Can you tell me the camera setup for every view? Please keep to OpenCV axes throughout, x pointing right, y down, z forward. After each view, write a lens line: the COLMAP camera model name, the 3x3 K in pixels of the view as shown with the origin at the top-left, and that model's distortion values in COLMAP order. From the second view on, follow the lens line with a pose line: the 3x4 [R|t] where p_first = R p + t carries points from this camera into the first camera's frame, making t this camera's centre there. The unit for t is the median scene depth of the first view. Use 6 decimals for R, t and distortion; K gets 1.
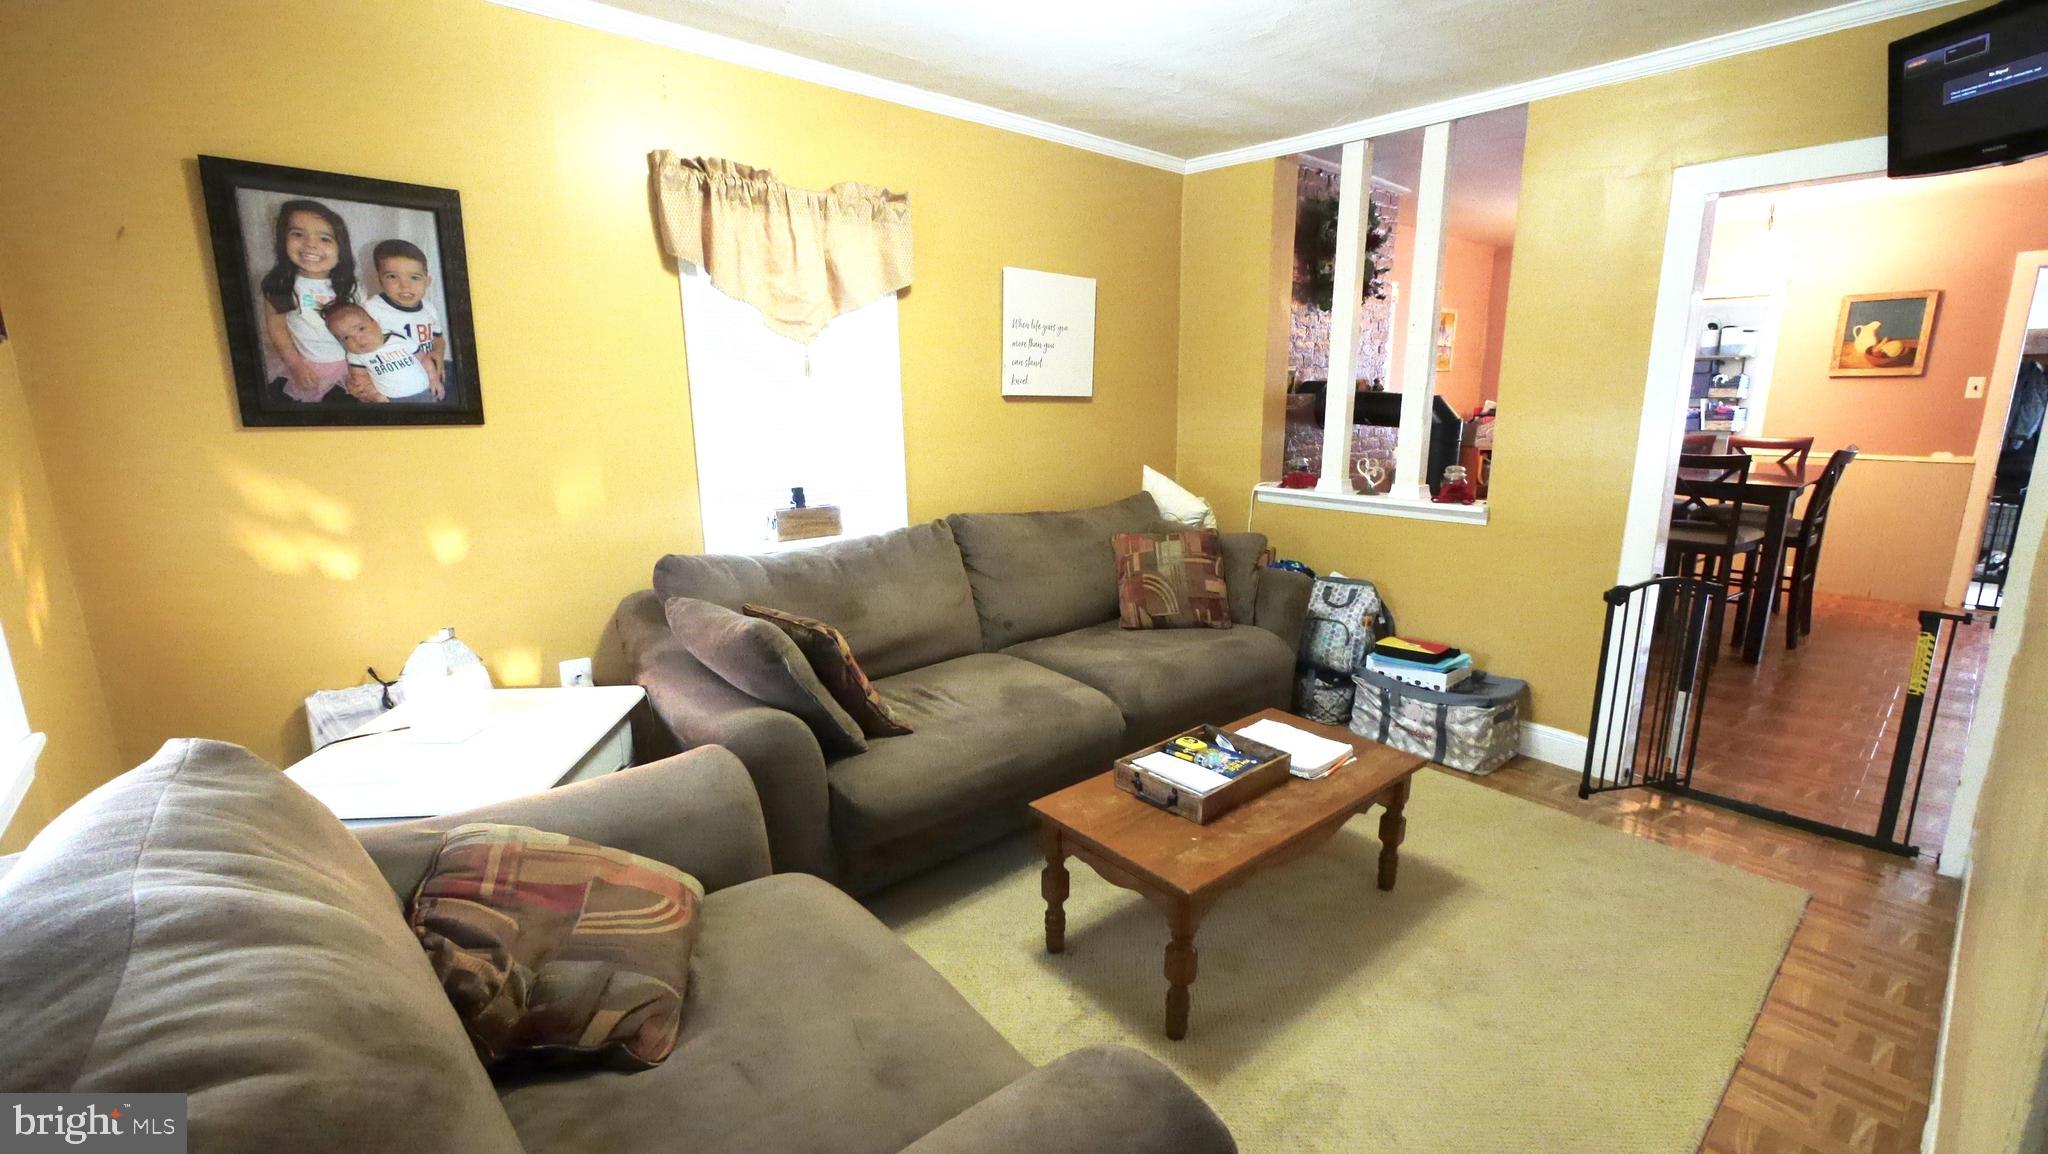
lens RADIAL K [[864.2, 0, 1024.4], [0, 864.2, 579.4], [0, 0, 1]] dist [-0.008055, 0.001309]
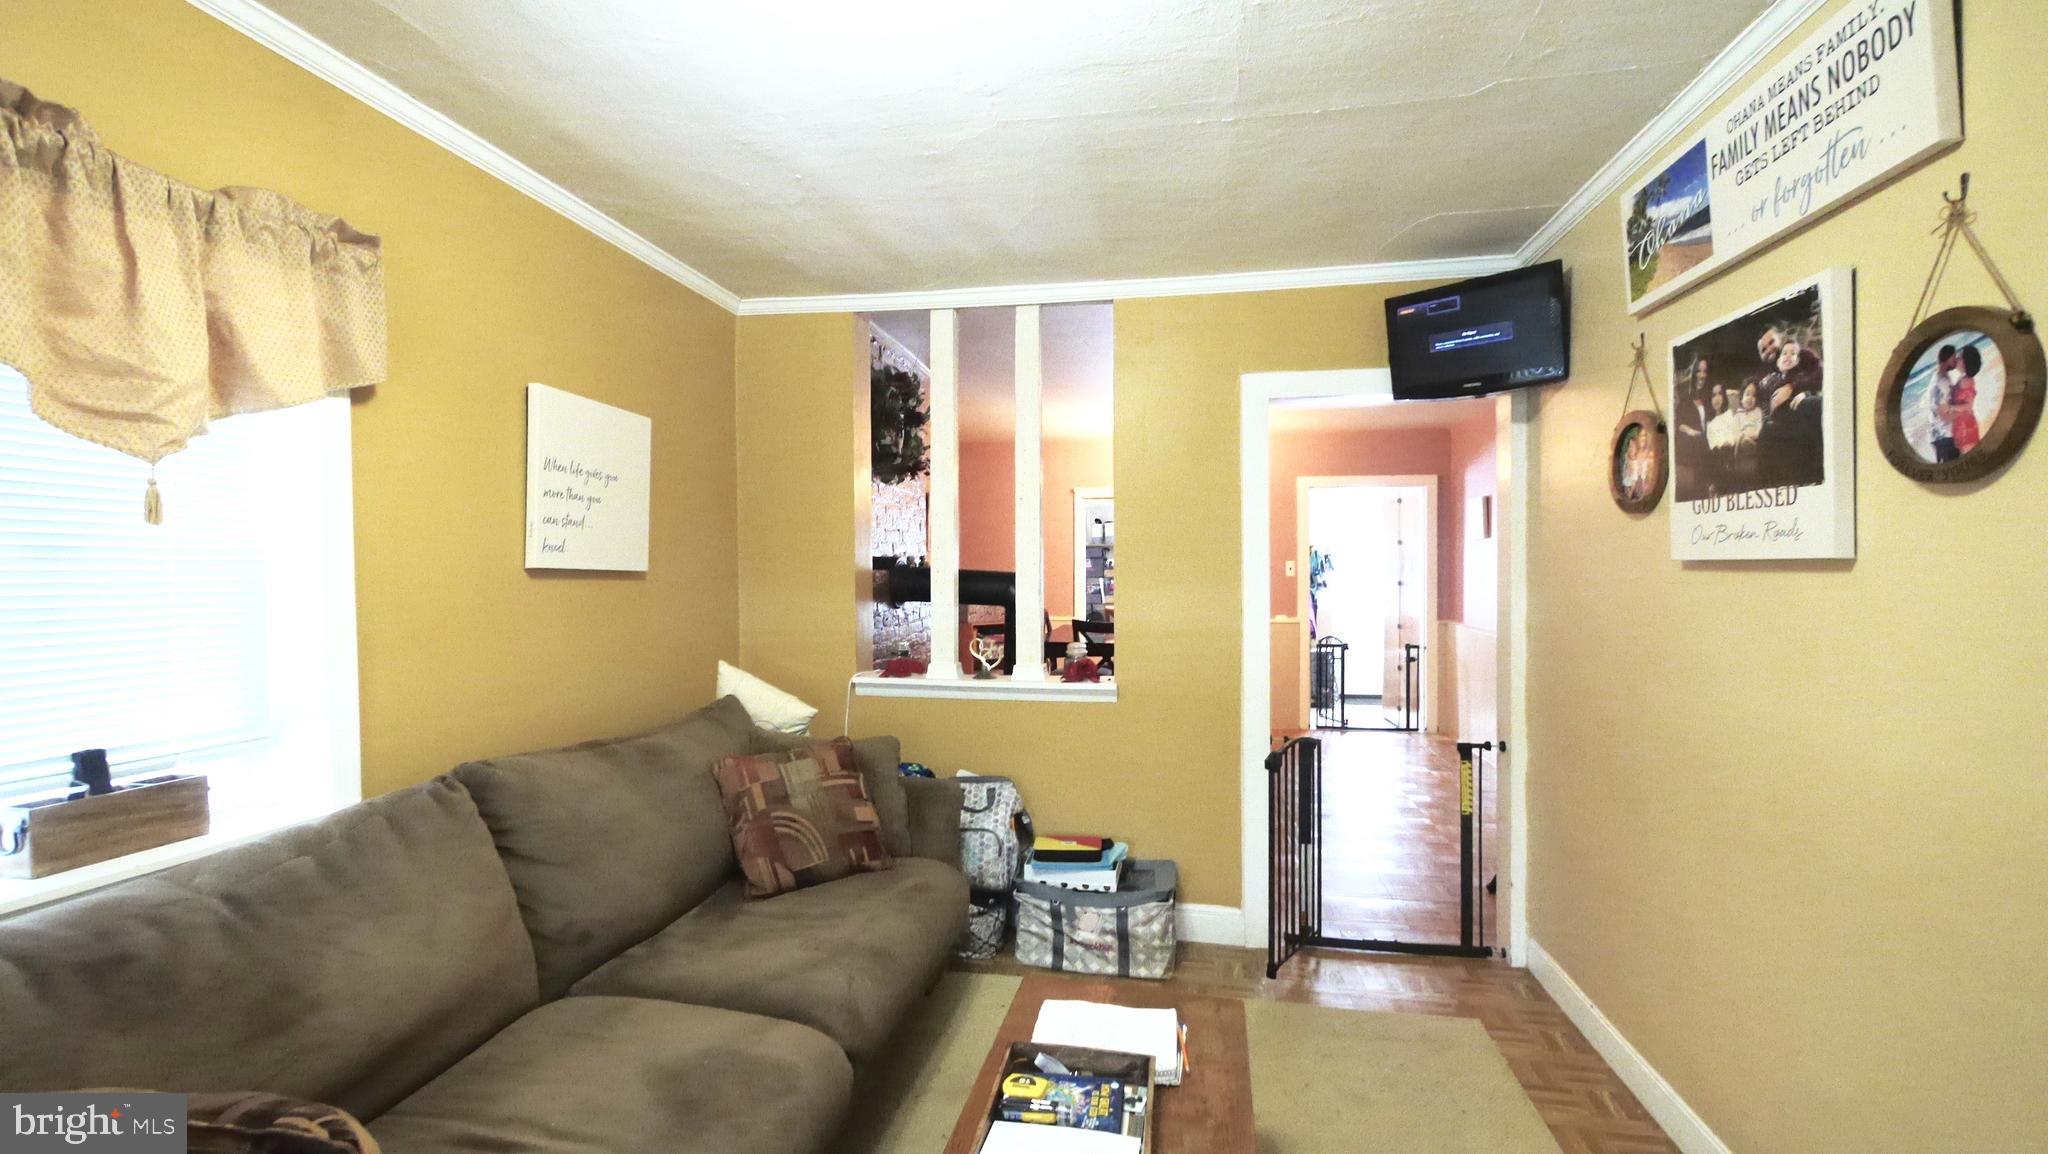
lens RADIAL K [[864.2, 0, 1025.5], [0, 864.2, 581.8], [0, 0, 1]] dist [-0.008055, 0.001309]
pose [[0.789073, -0.002522, 0.614295, -0.139067], [0.128391, 0.978584, -0.160902, -0.052436], [-0.600733, 0.205833, 0.772498, 0.289612]]
